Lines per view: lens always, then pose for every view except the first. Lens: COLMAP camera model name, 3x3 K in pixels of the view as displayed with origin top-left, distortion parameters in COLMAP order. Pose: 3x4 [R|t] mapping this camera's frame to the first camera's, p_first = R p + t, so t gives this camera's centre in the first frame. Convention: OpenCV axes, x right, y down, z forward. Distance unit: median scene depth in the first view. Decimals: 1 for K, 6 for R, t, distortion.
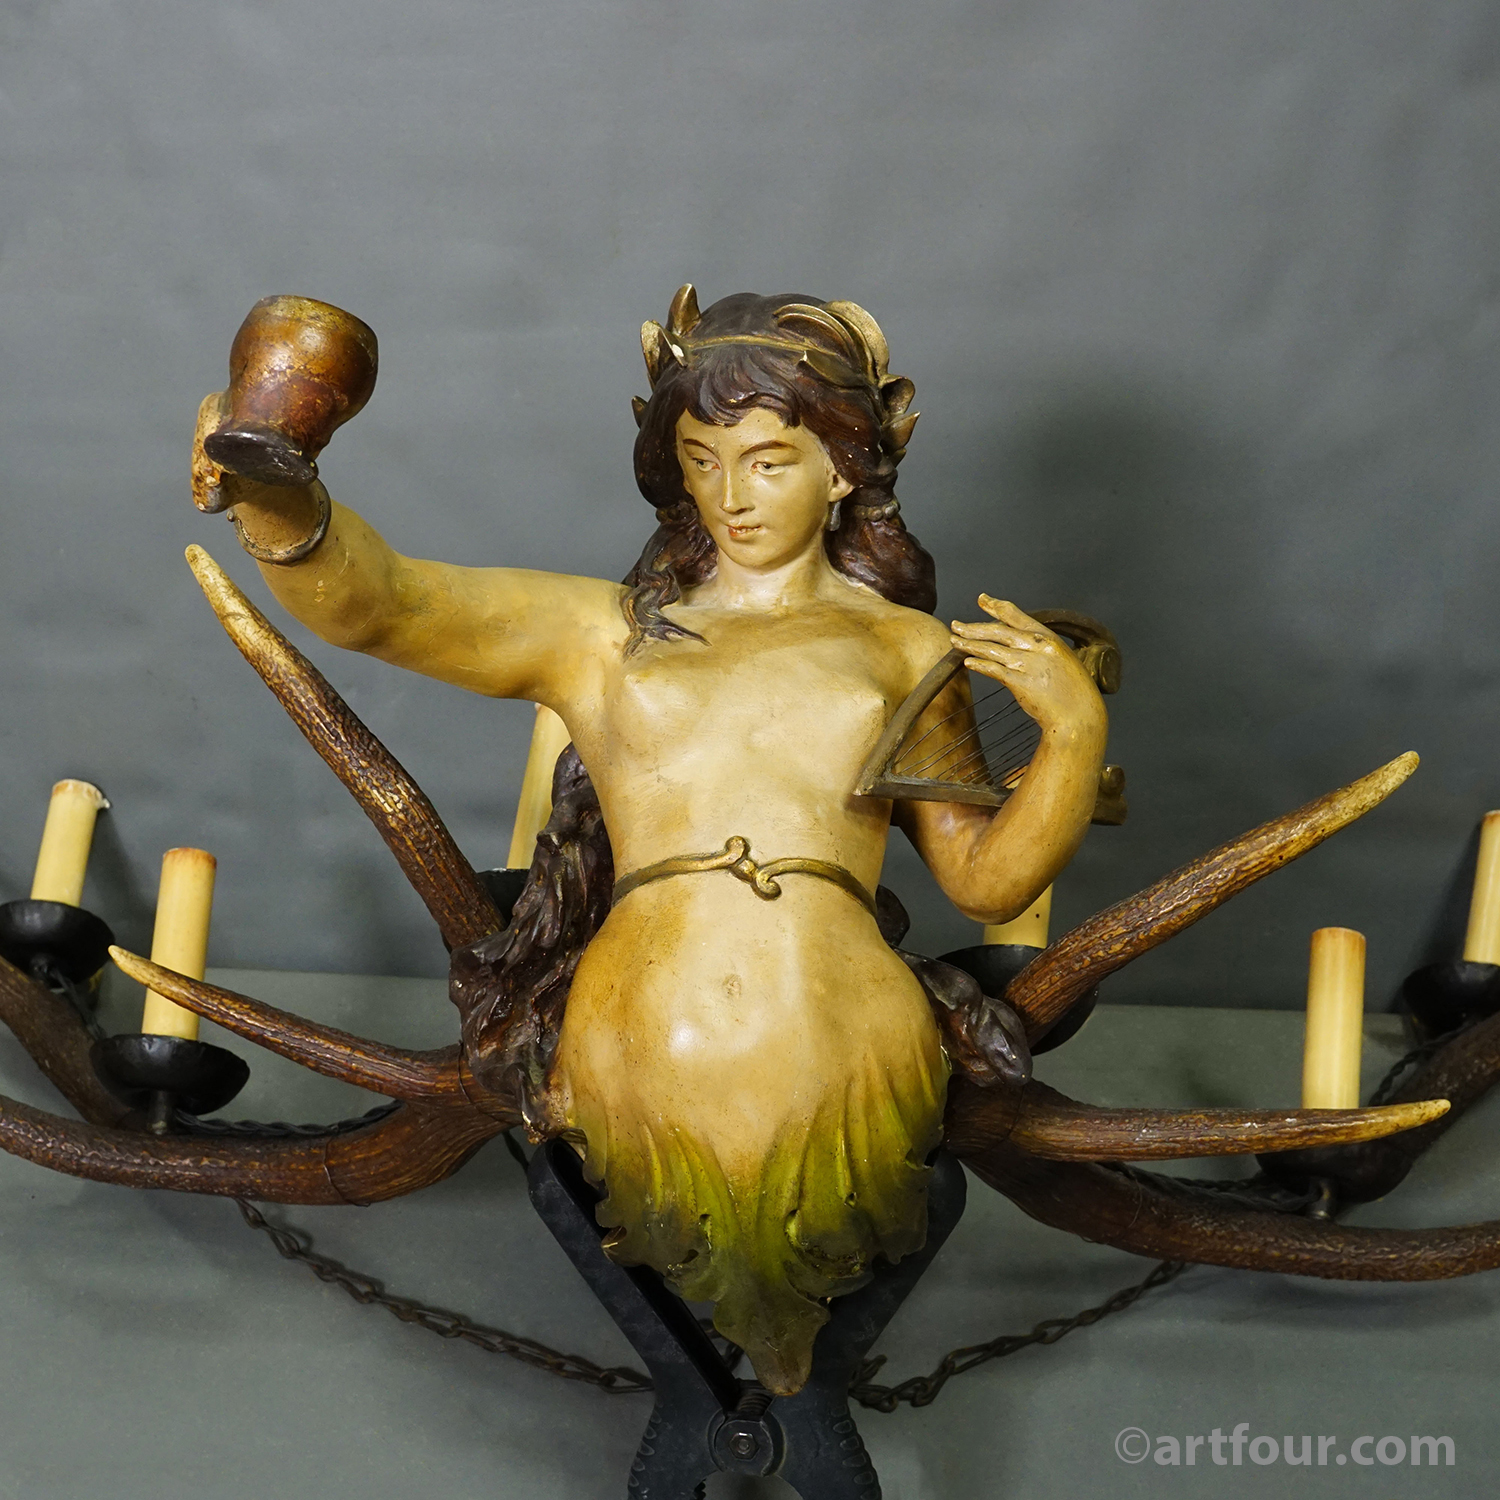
lens RADIAL K [[2034.2, 0, 750.0], [0, 2034.2, 750.0], [0, 0, 1]] dist [-0.123656, -0.002061]
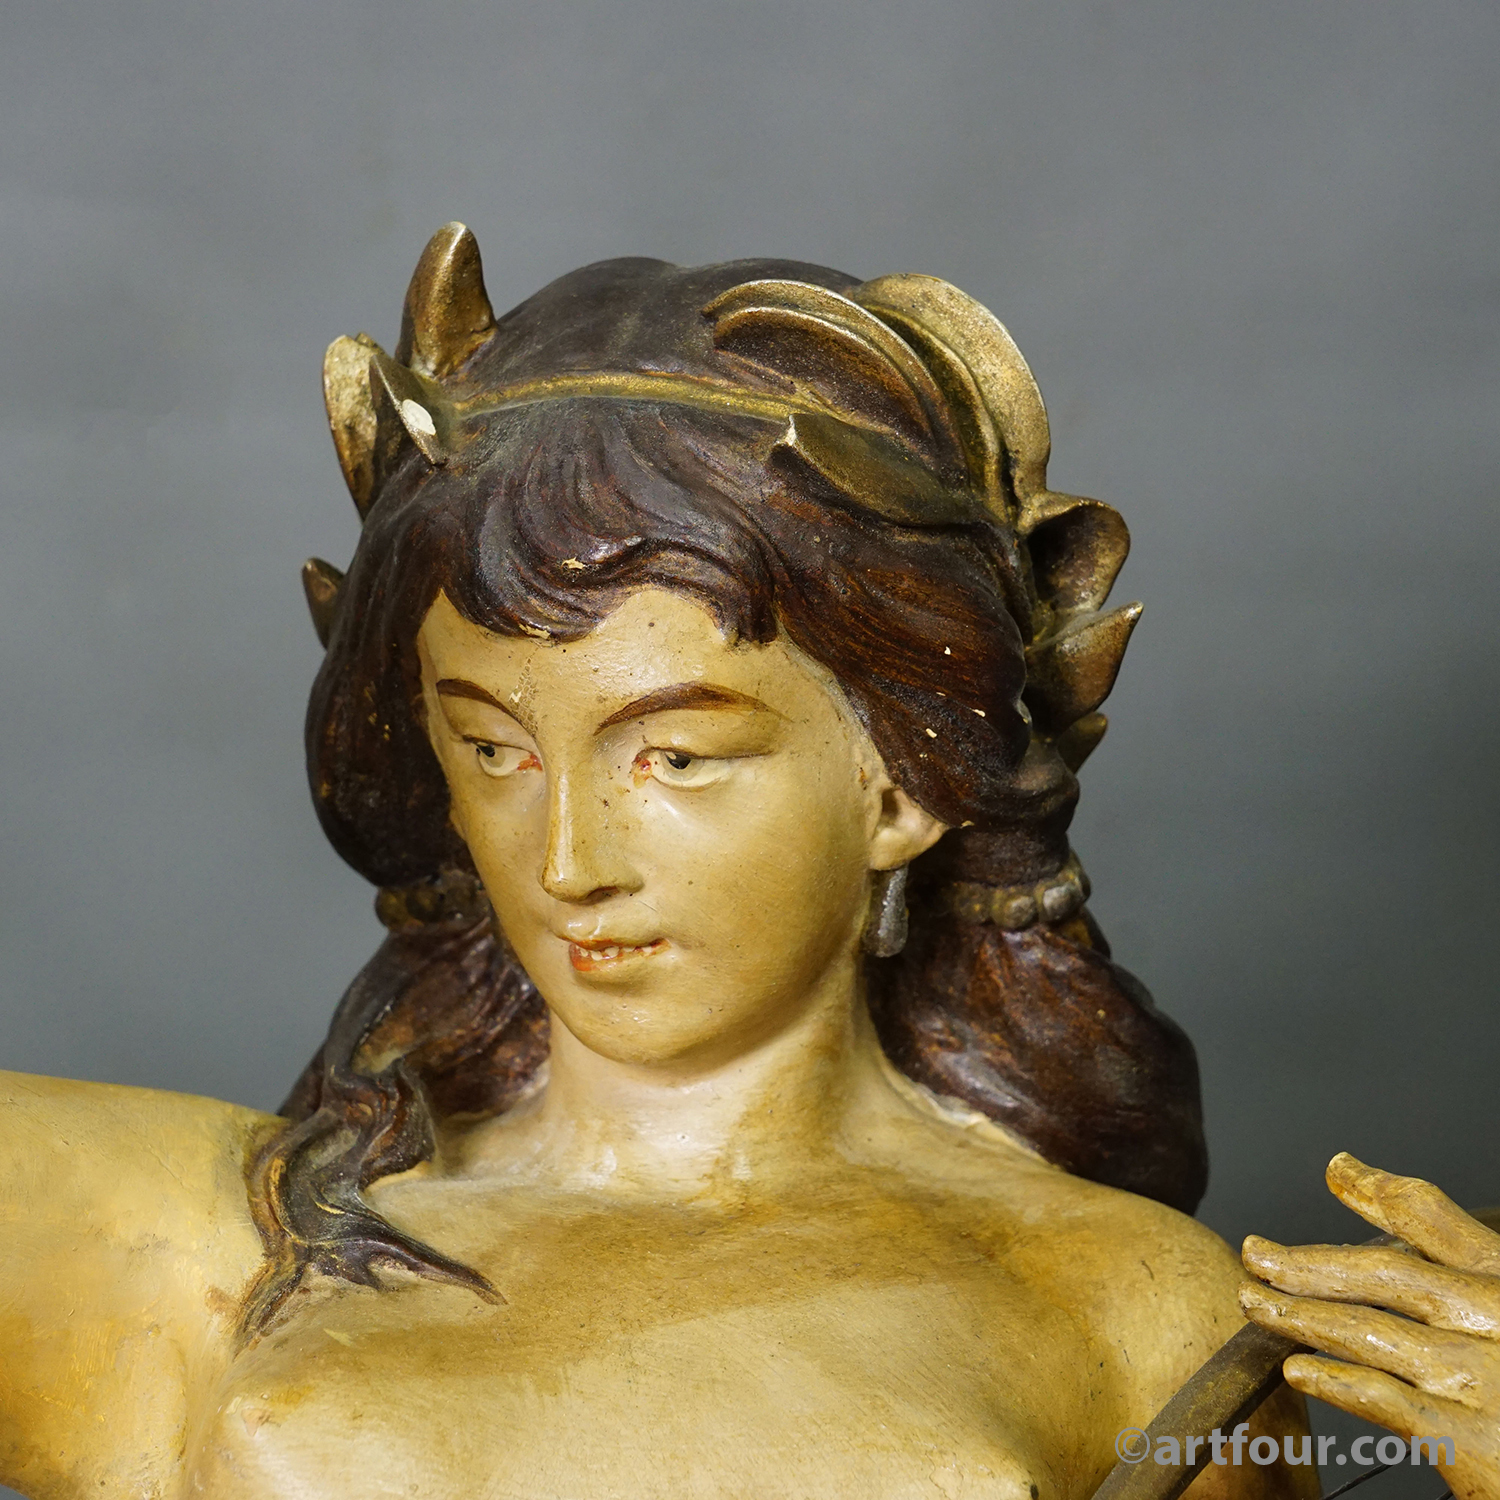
lens RADIAL K [[4339.2, 0, 750.0], [0, 4339.2, 750.0], [0, 0, 1]] dist [0.409996, 0.327209]
pose [[0.999208, 0.007179, -0.039128, 0.047217], [-0.013305, 0.987247, -0.158636, -0.028026], [0.037490, 0.159031, 0.986561, 0.290858]]
